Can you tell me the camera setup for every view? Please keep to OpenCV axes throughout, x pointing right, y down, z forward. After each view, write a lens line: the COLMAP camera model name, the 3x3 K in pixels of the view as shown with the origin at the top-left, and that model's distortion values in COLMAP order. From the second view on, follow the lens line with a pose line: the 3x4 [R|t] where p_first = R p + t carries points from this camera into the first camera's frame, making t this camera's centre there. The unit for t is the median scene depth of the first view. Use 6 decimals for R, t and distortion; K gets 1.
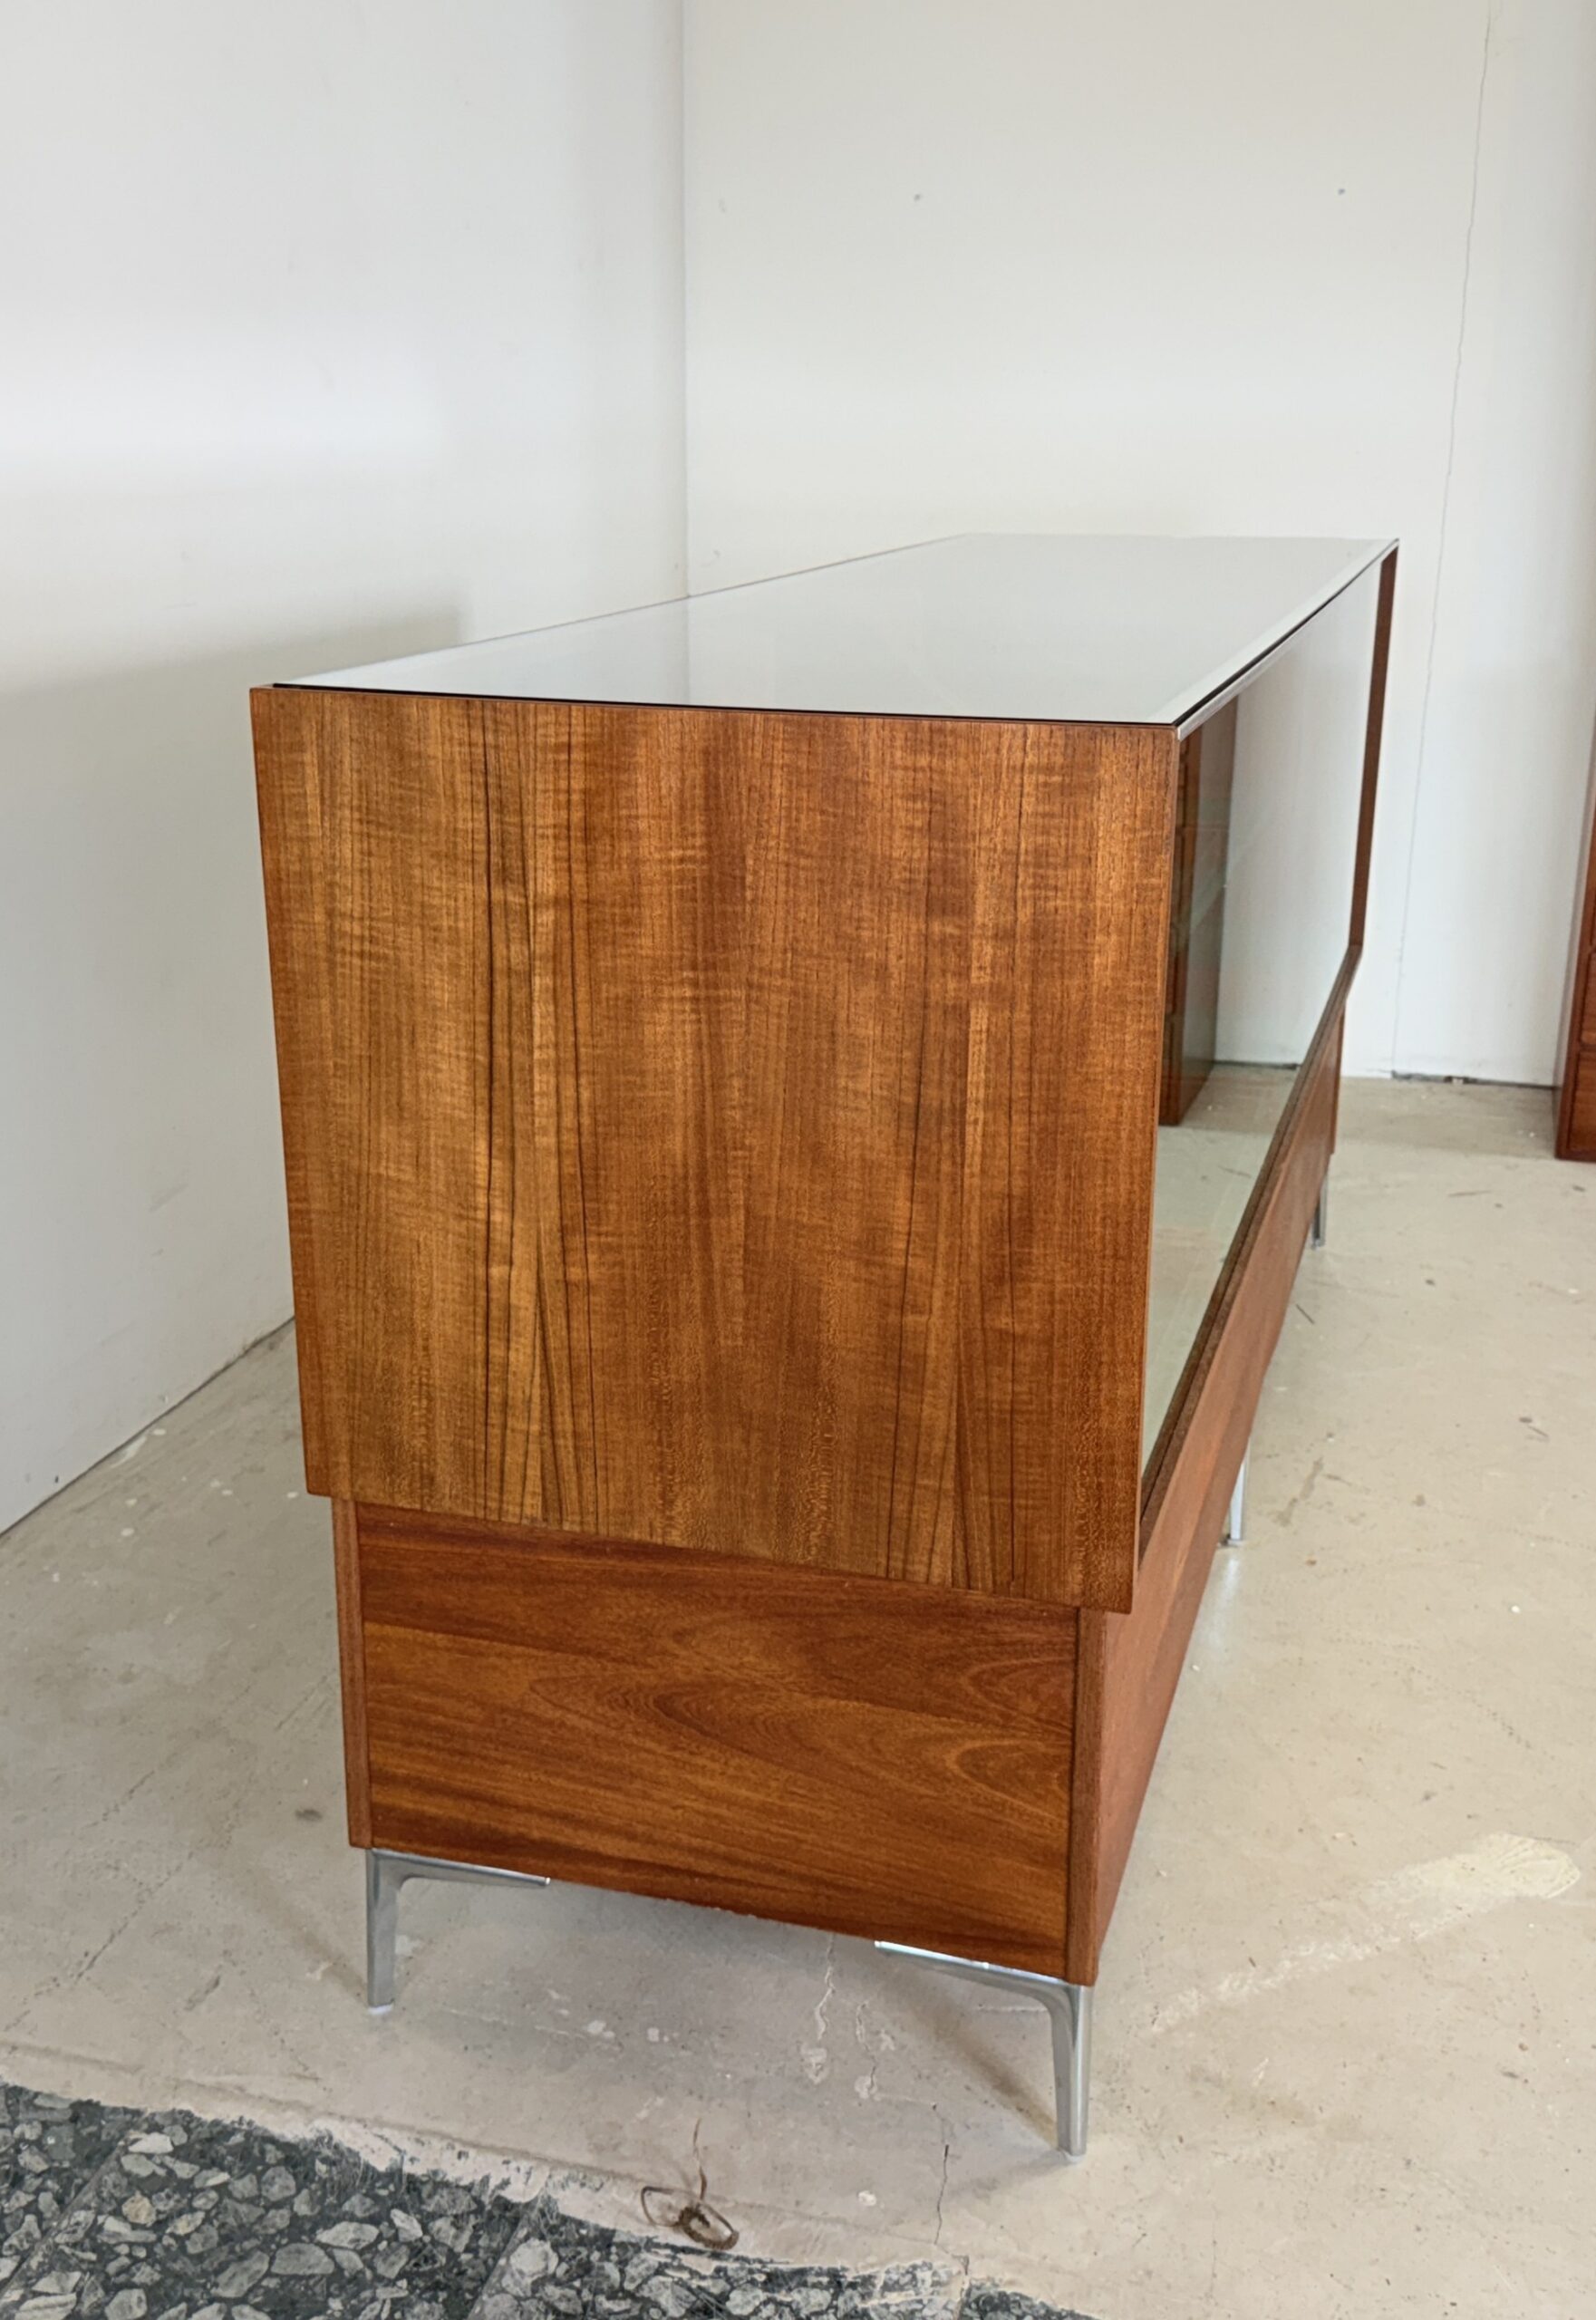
lens RADIAL K [[2325.7, 0, 793.6], [0, 2325.7, 1121.8], [0, 0, 1]] dist [0.143862, -0.297091]
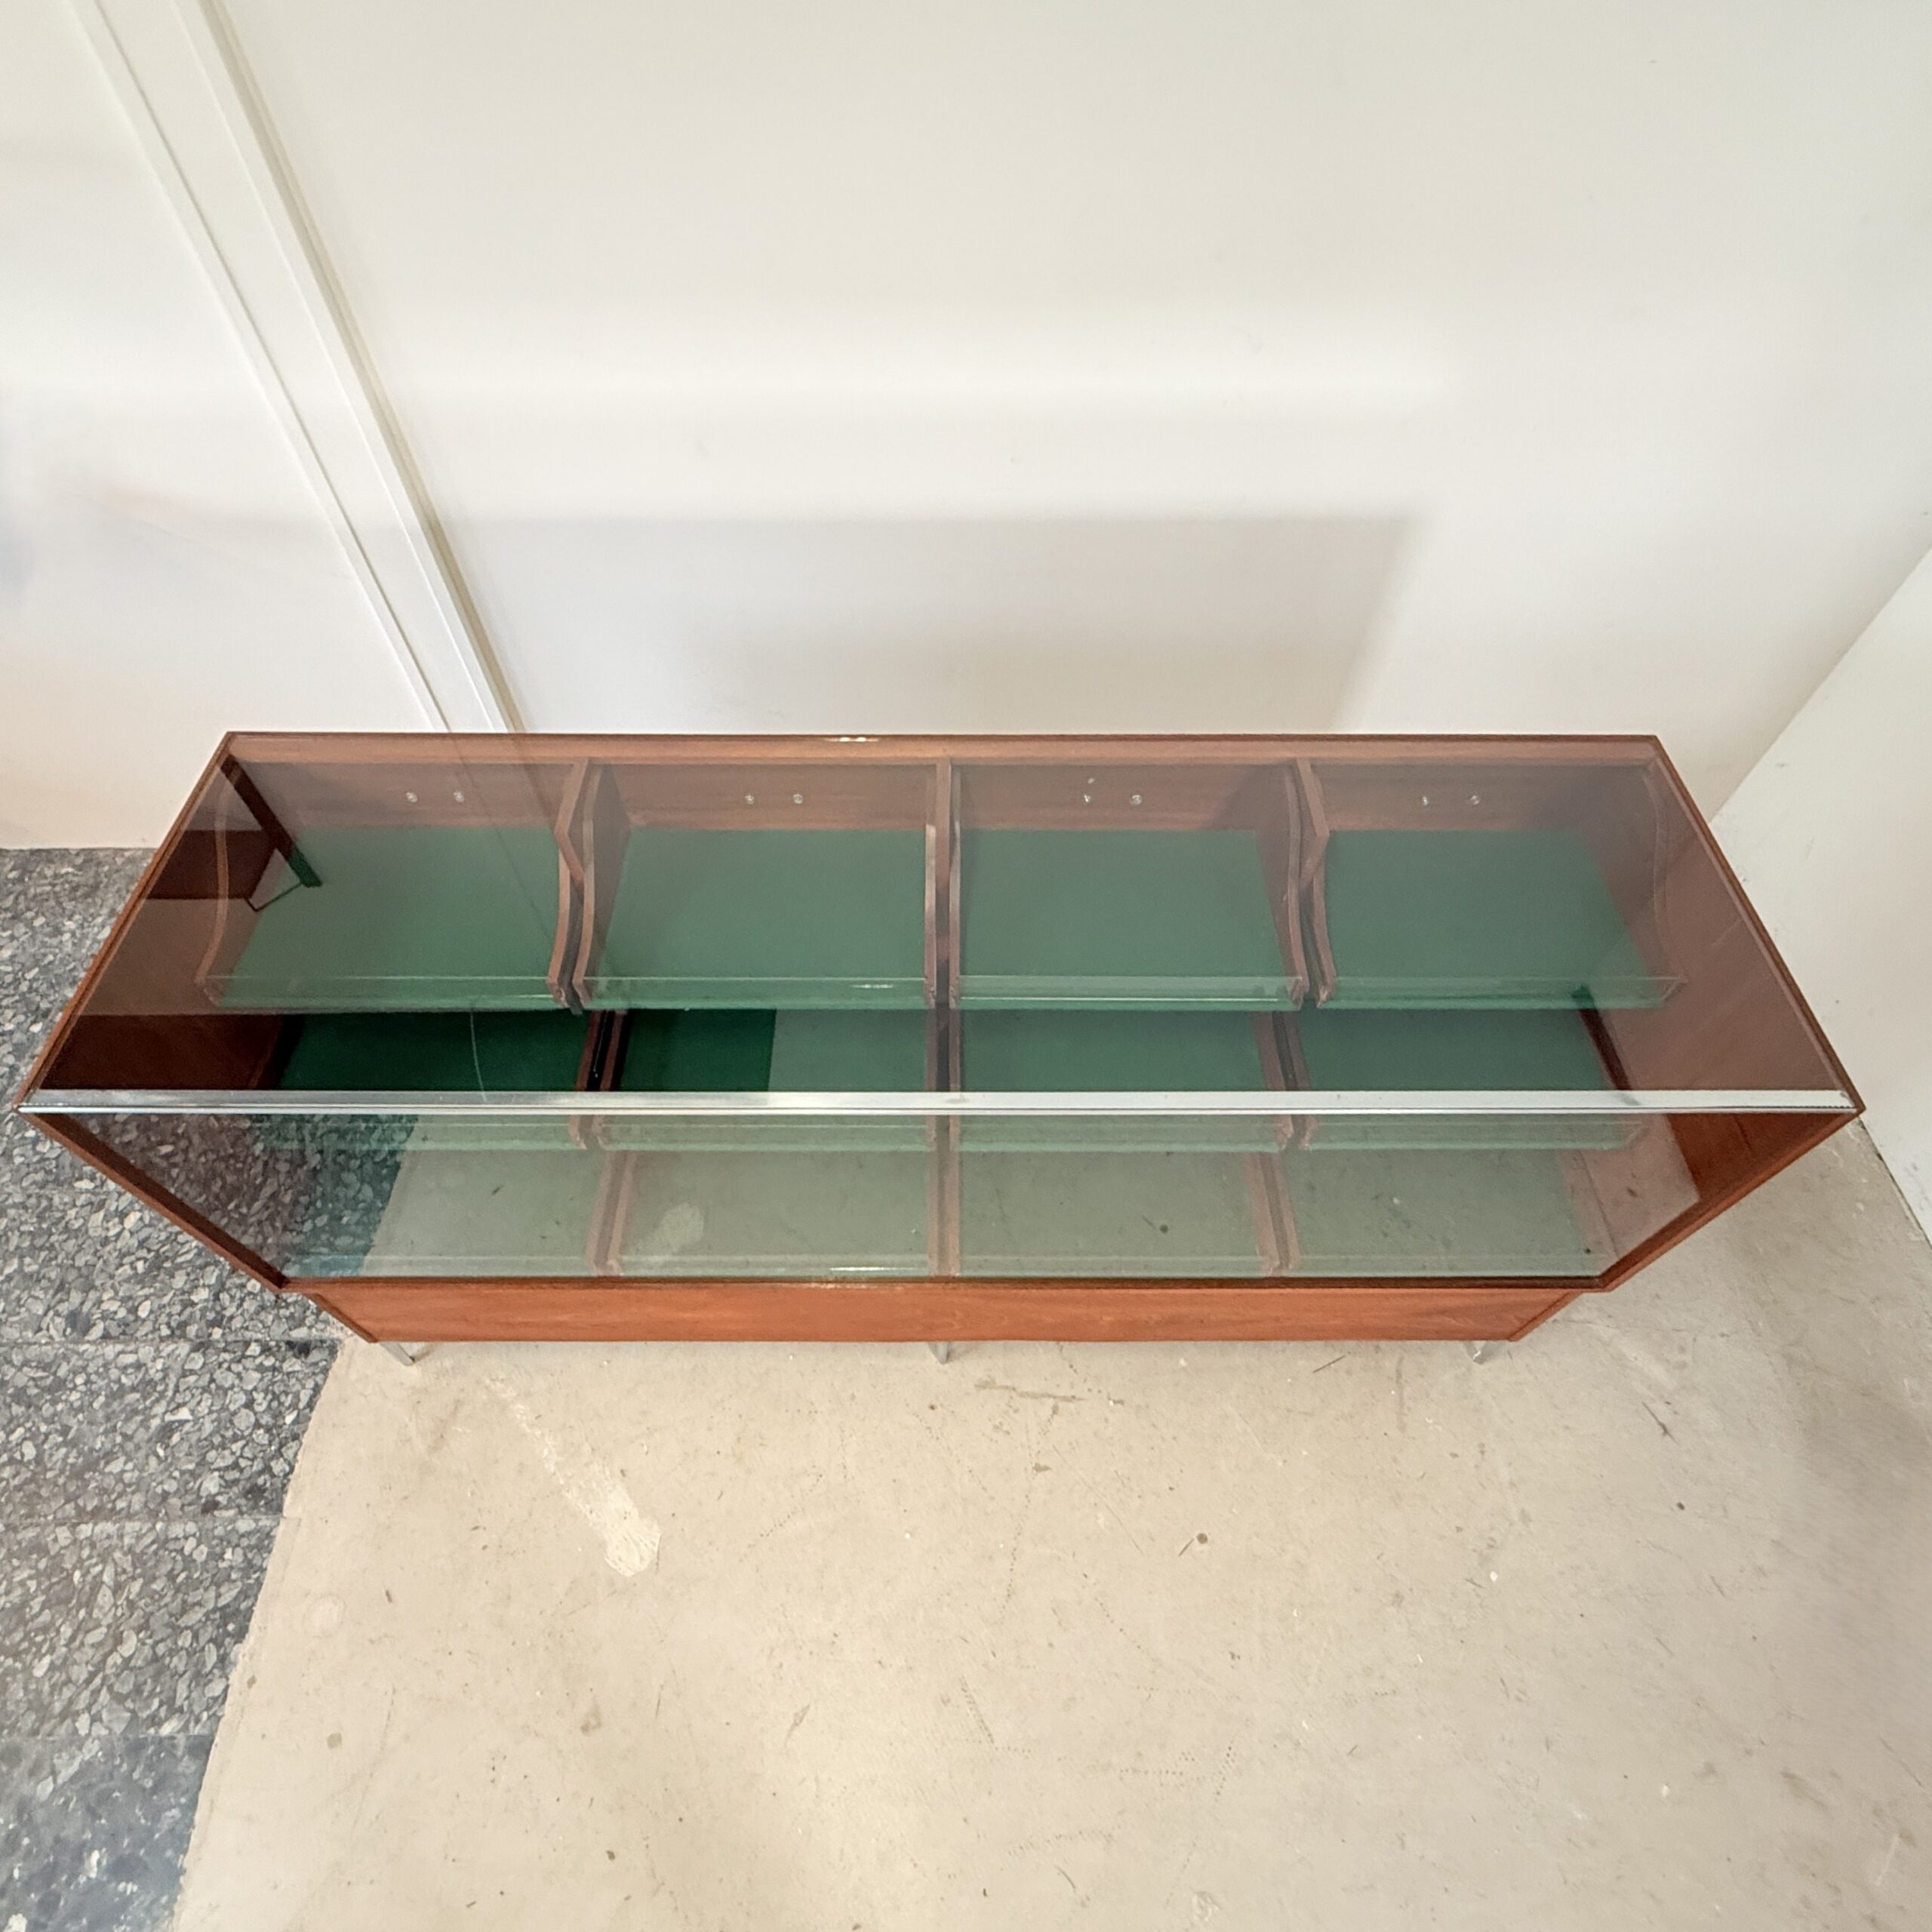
lens RADIAL K [[1080.6, 0, 966.0], [0, 1080.6, 966.0], [0, 0, 1]] dist [0.004266, -0.003720]
pose [[0.299987, 0.770076, -0.563019, 0.661949], [-0.284913, 0.635591, 0.717530, -0.901311], [0.910402, -0.054838, 0.410074, 1.141361]]
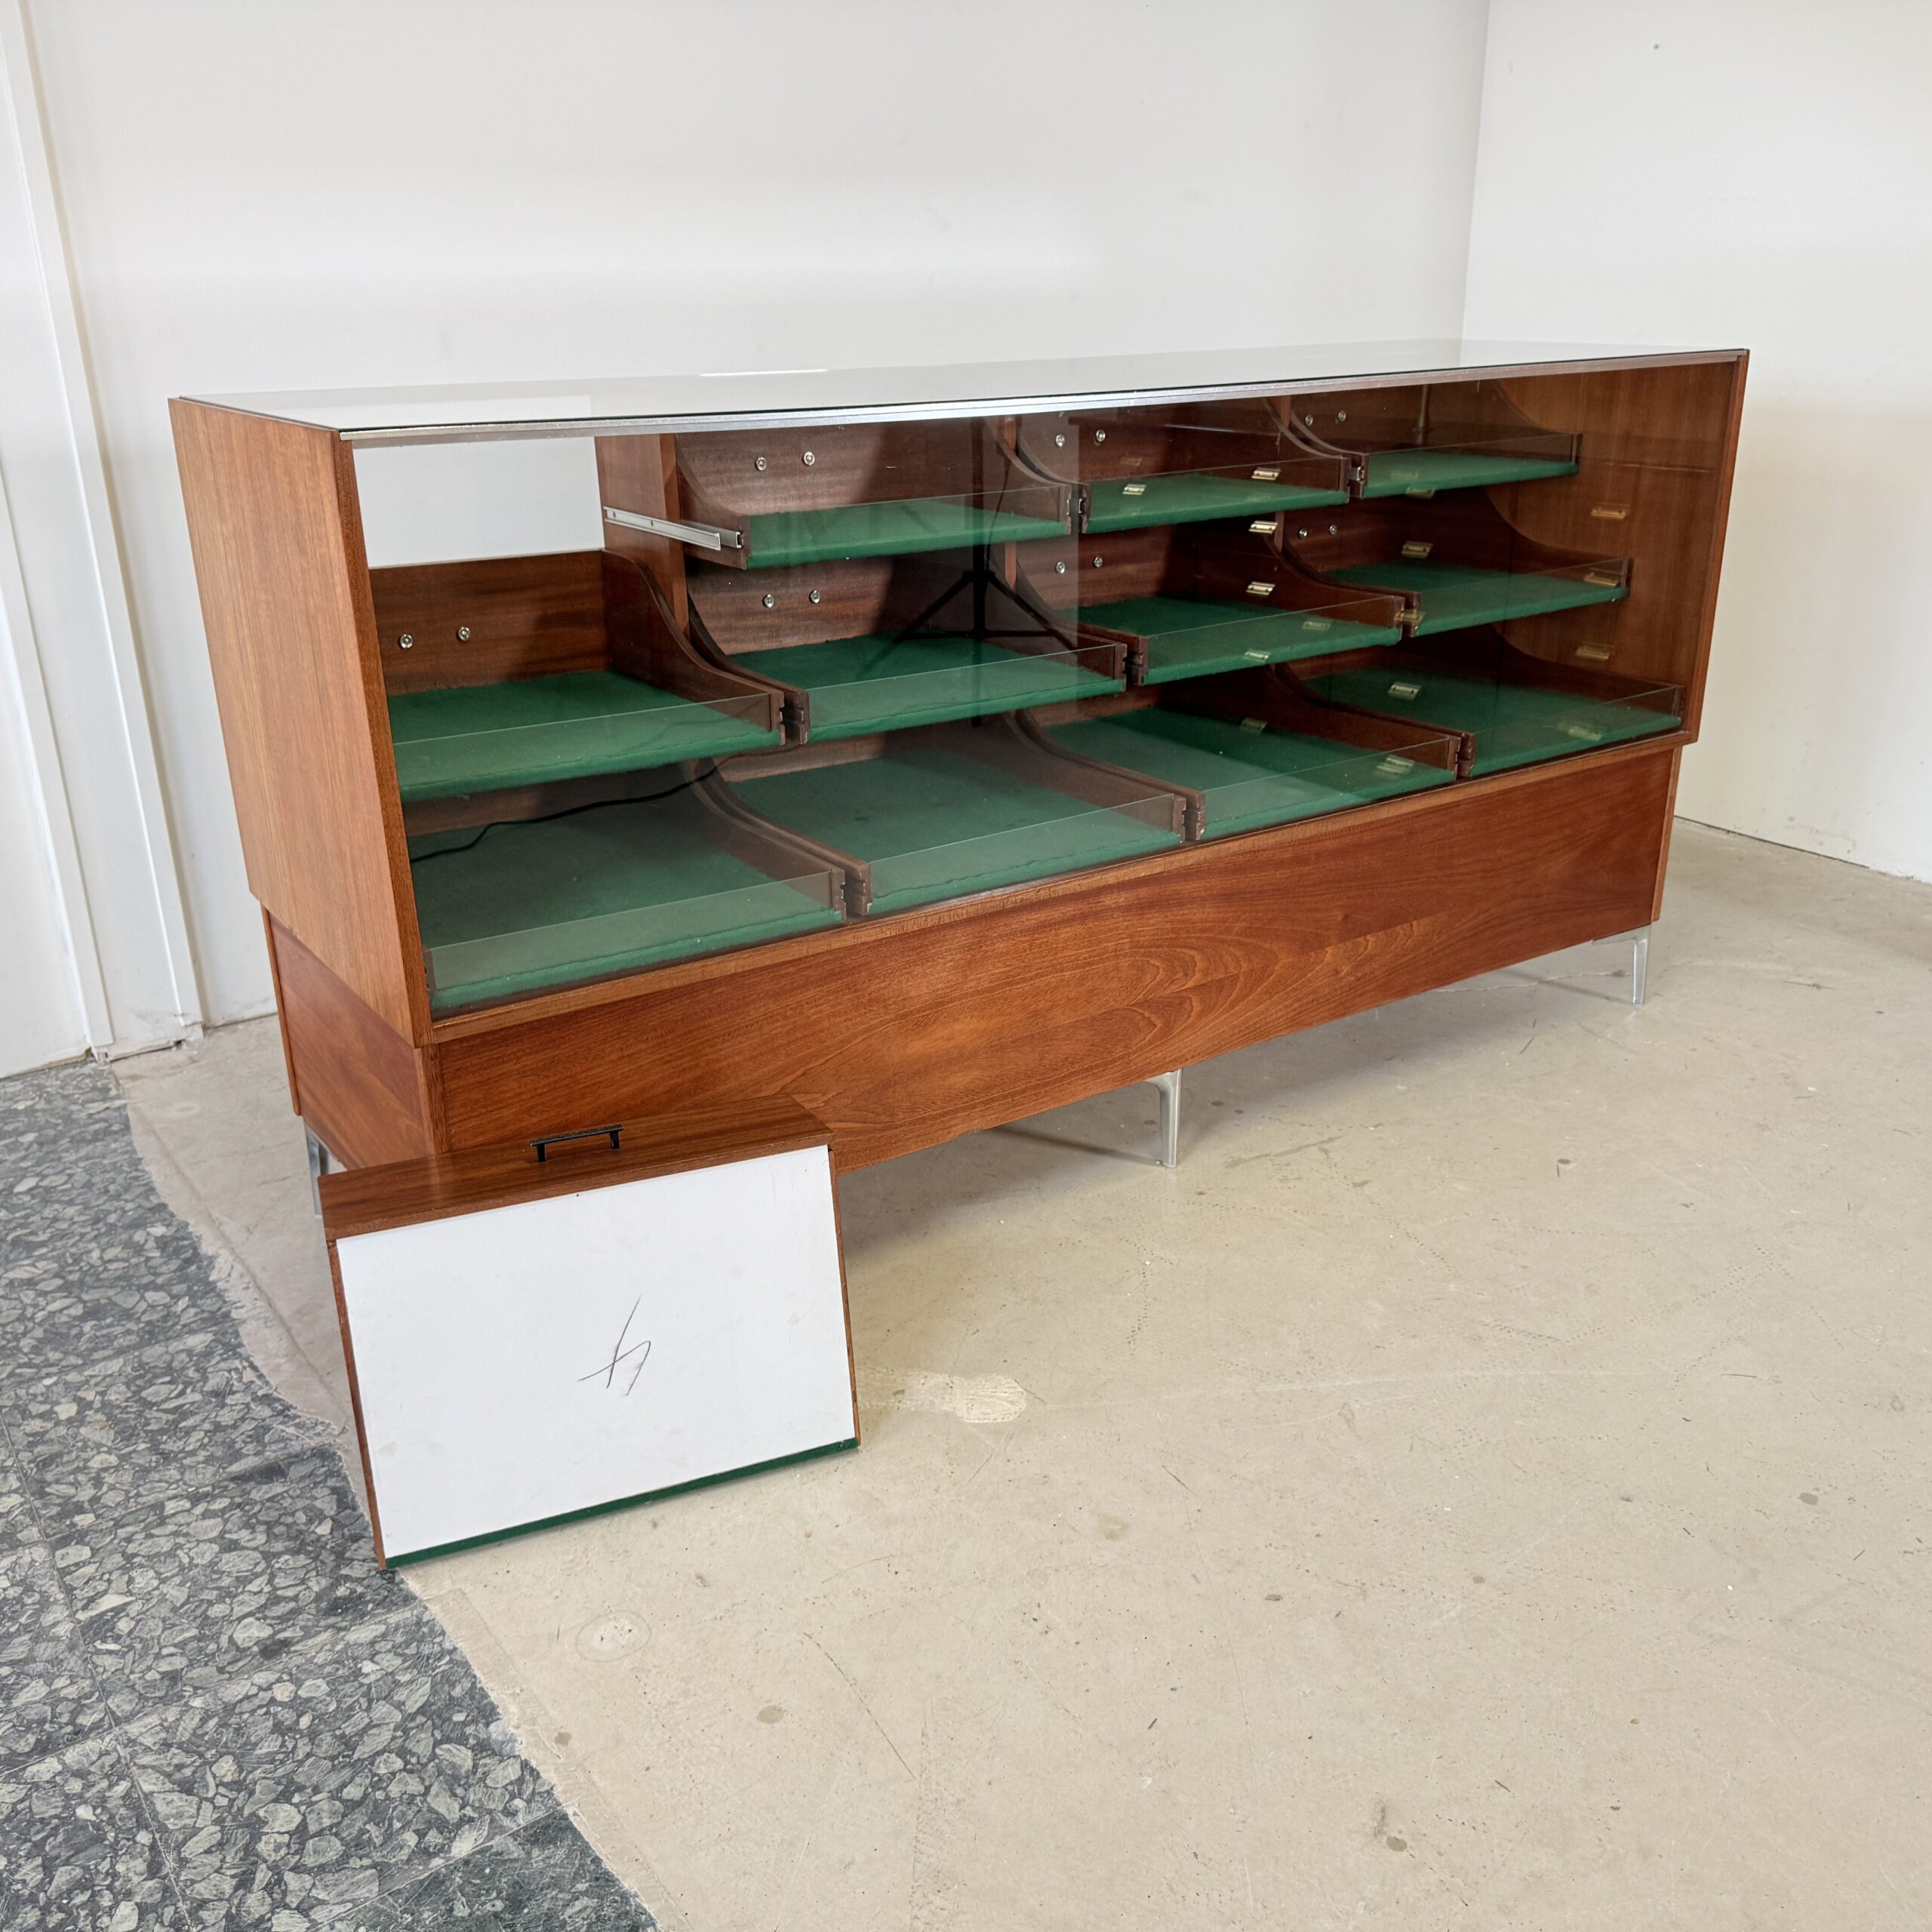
lens RADIAL K [[1824.2, 0, 974.0], [0, 1824.2, 967.0], [0, 0, 1]] dist [0.010780, -0.019733]
pose [[0.785022, 0.209596, -0.582932, 1.030638], [-0.166437, 0.977783, 0.127431, -0.045561], [0.596690, -0.003015, 0.802466, 0.270328]]
